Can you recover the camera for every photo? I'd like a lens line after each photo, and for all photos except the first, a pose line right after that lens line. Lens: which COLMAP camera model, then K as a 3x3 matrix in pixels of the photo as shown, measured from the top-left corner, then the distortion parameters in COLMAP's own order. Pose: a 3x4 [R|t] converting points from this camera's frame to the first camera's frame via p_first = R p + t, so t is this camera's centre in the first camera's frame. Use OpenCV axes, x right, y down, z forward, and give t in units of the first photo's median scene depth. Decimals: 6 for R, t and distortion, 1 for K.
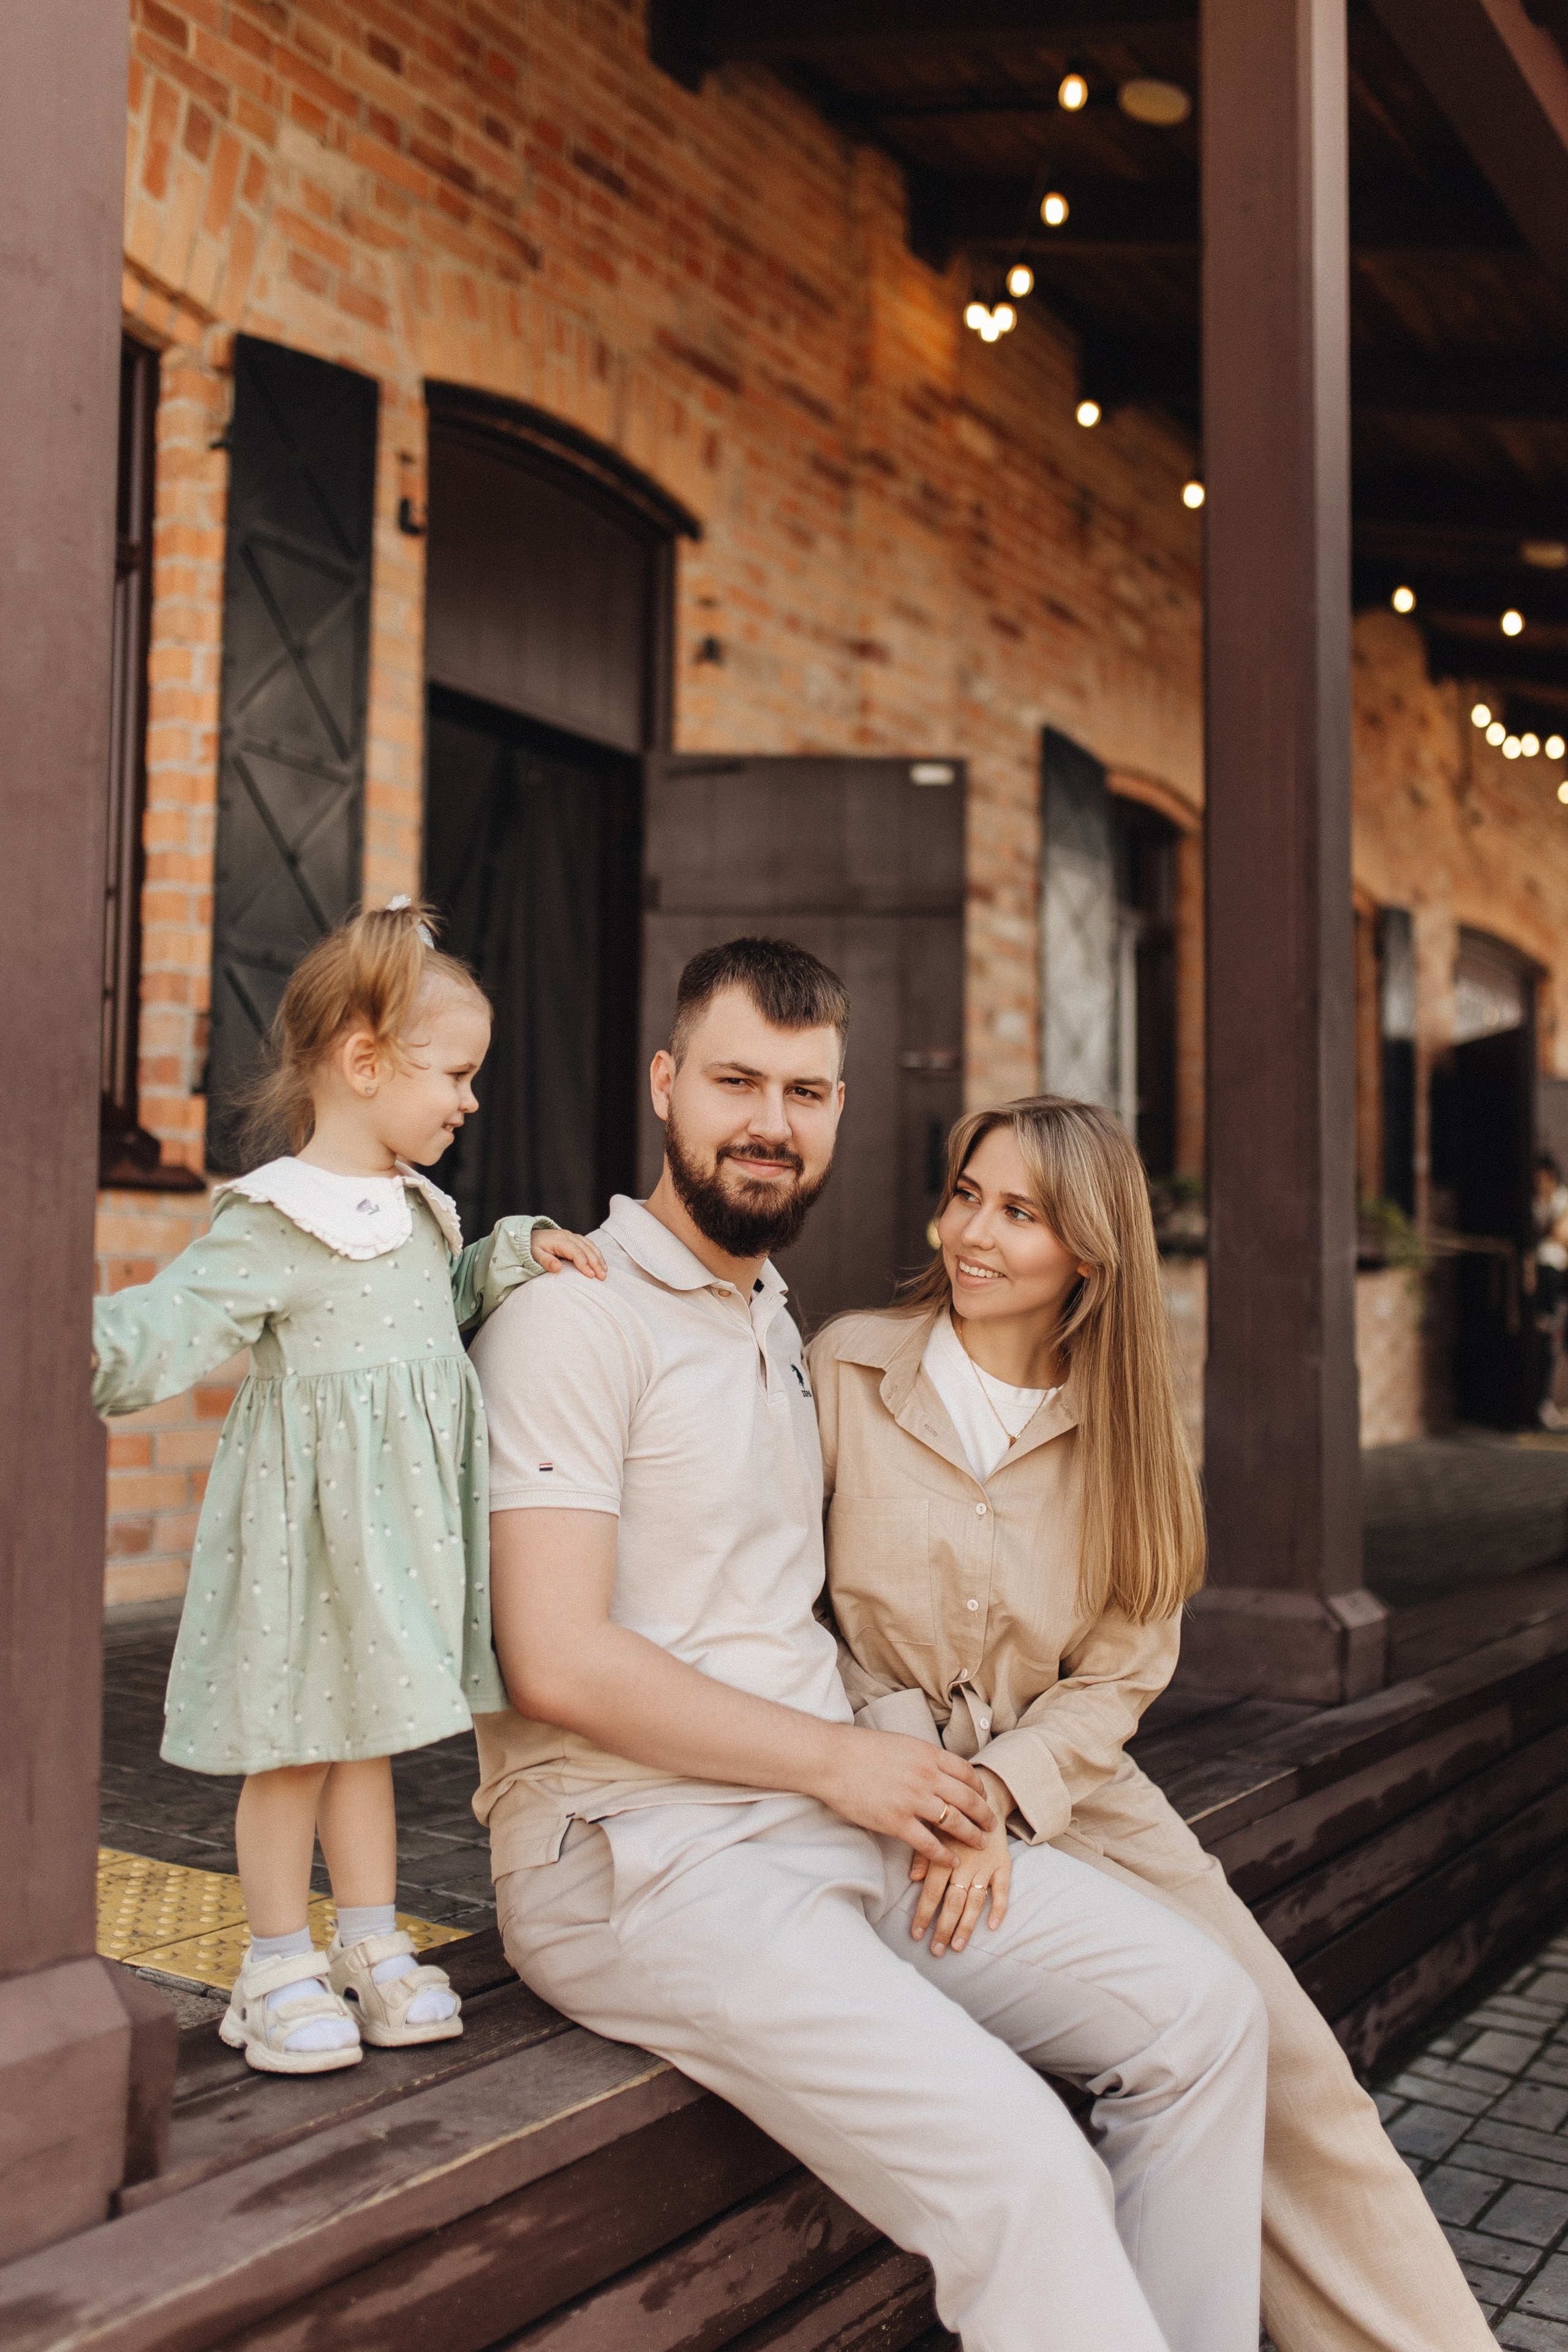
lens RADIAL K [[2278.3, 0, 784.0], [0, 2278.3, 1176.0], [0, 0, 1]] dist [0.006878, 0.002867]
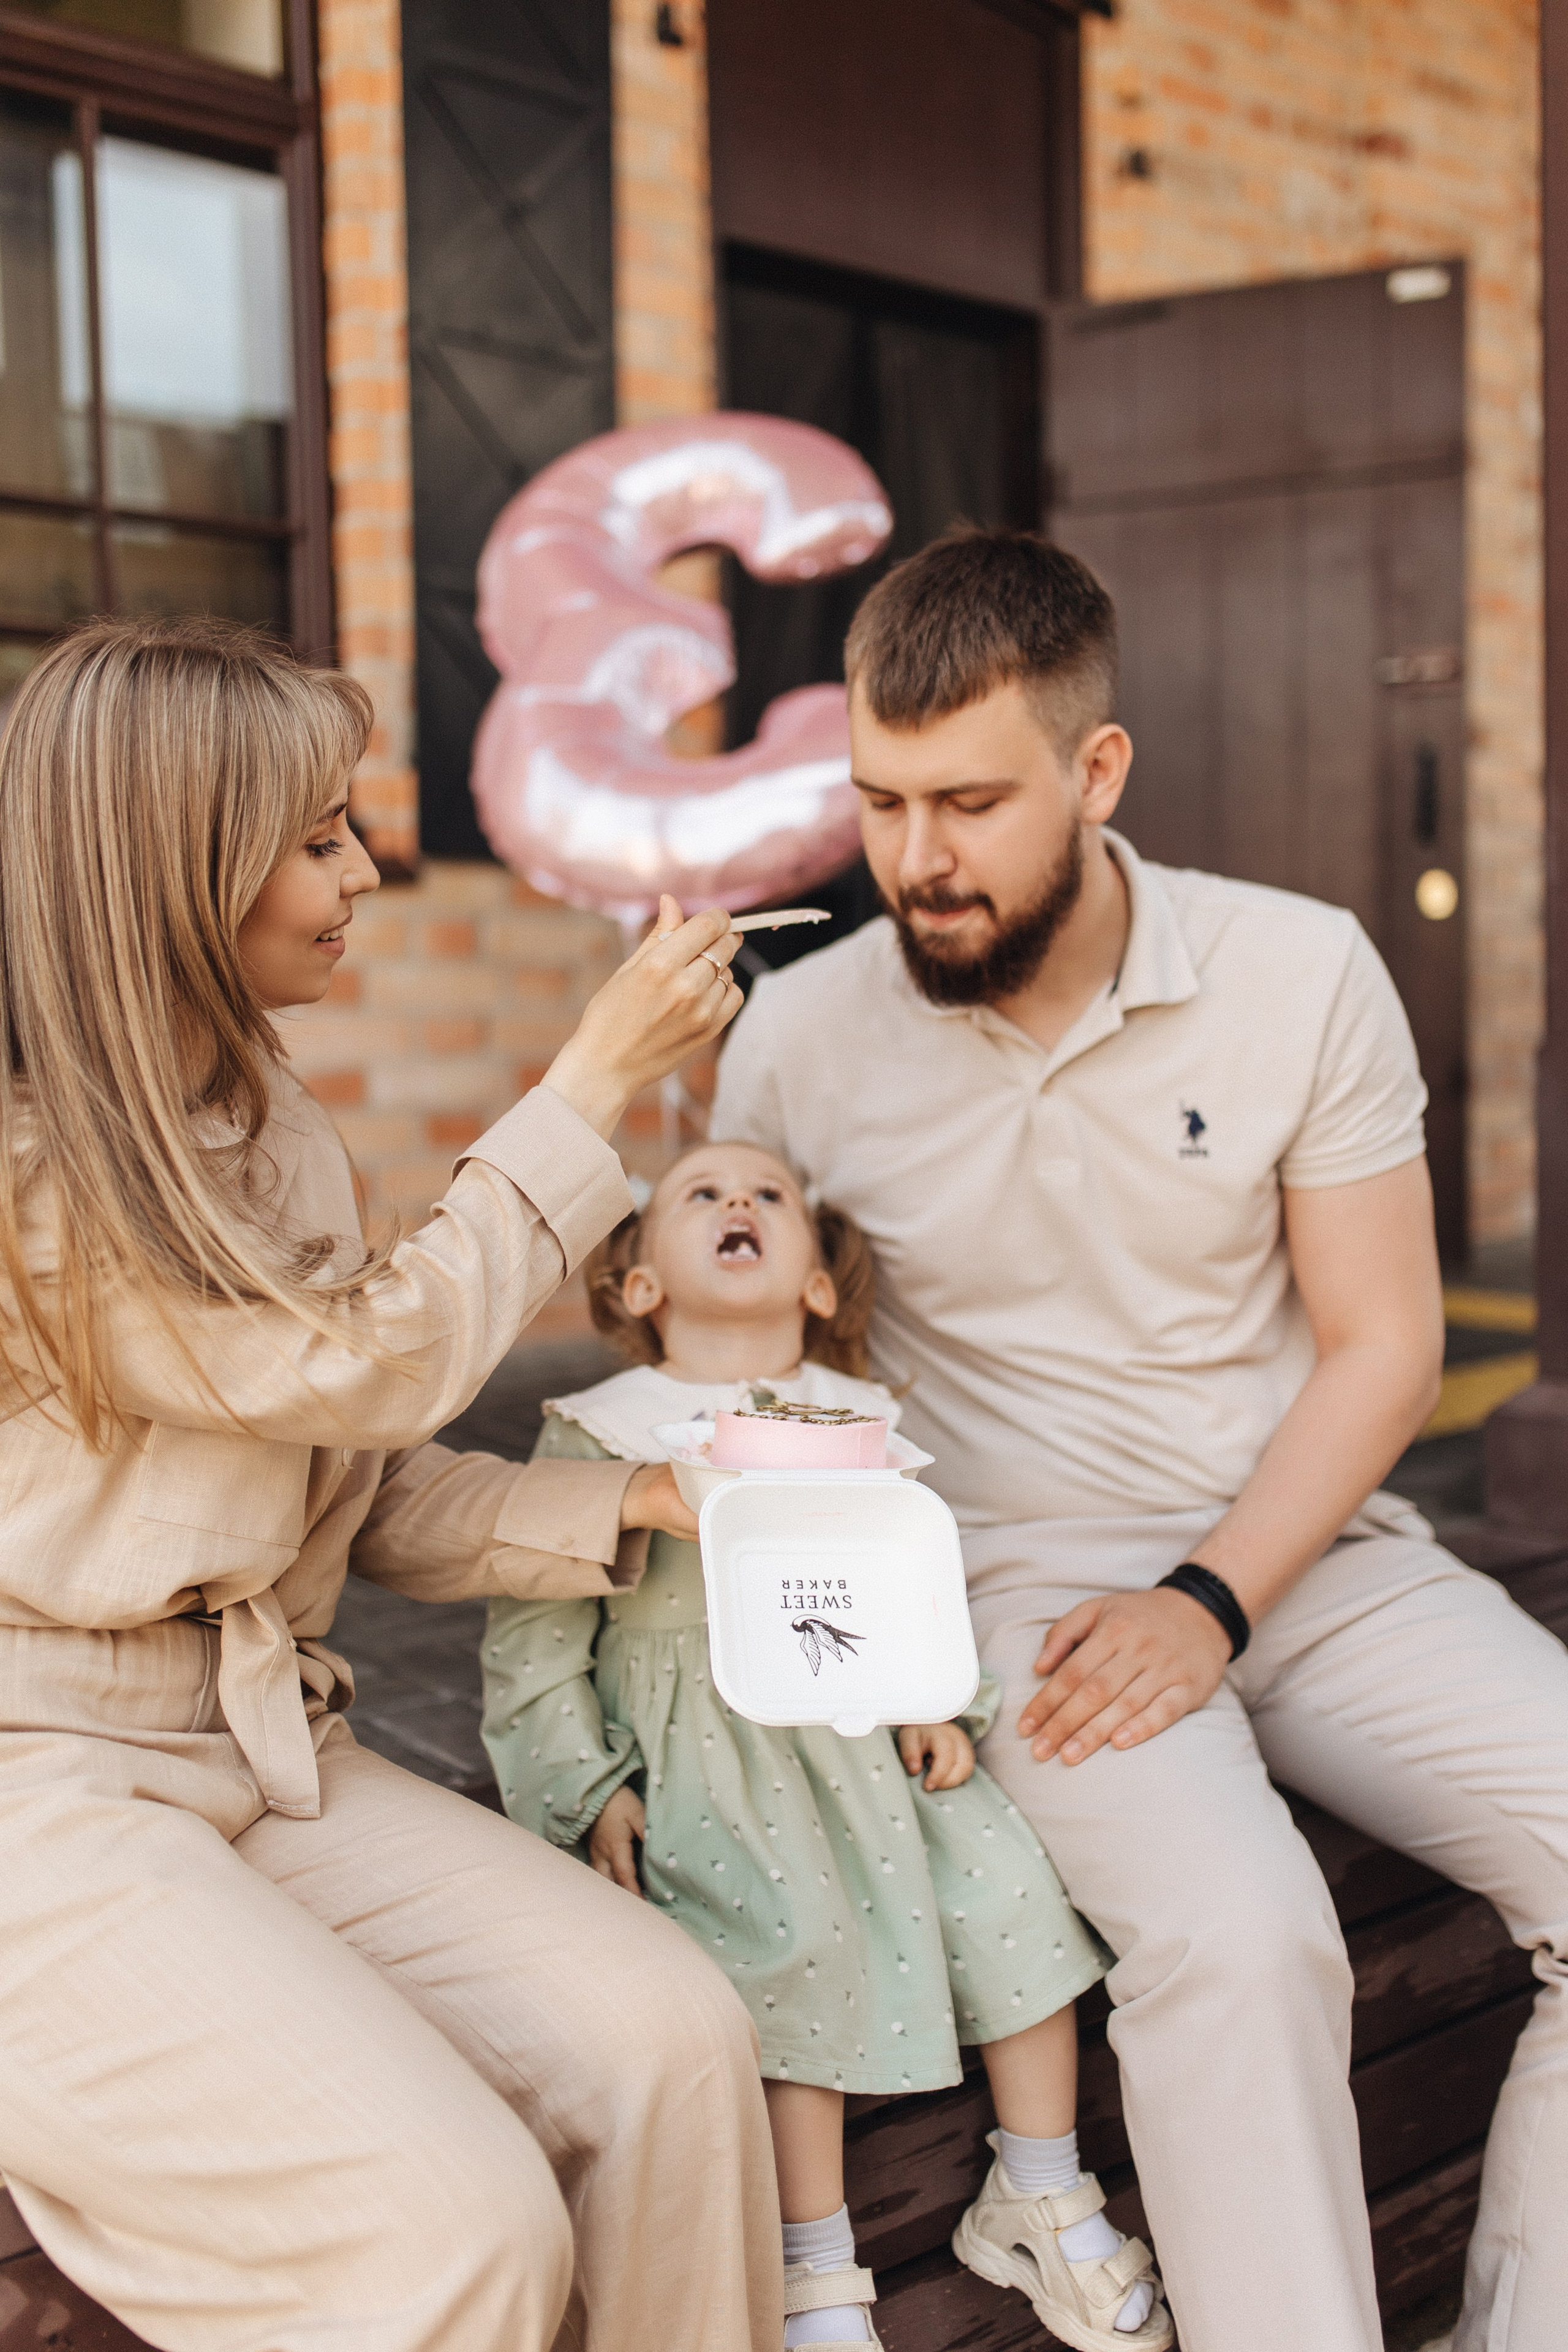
lens RADIAL K [[2278.3, 0, 784.0], [0, 2278.3, 1176.0], [0, 0, 1]] dist [0.006878, 0.002867]
pose [[0.939366, -0.008518, -0.342812, 0.124597], [0.052531, 0.991467, 0.119309, 0.015814], [0.338870, -0.130083, 0.931797, 0.184170]]
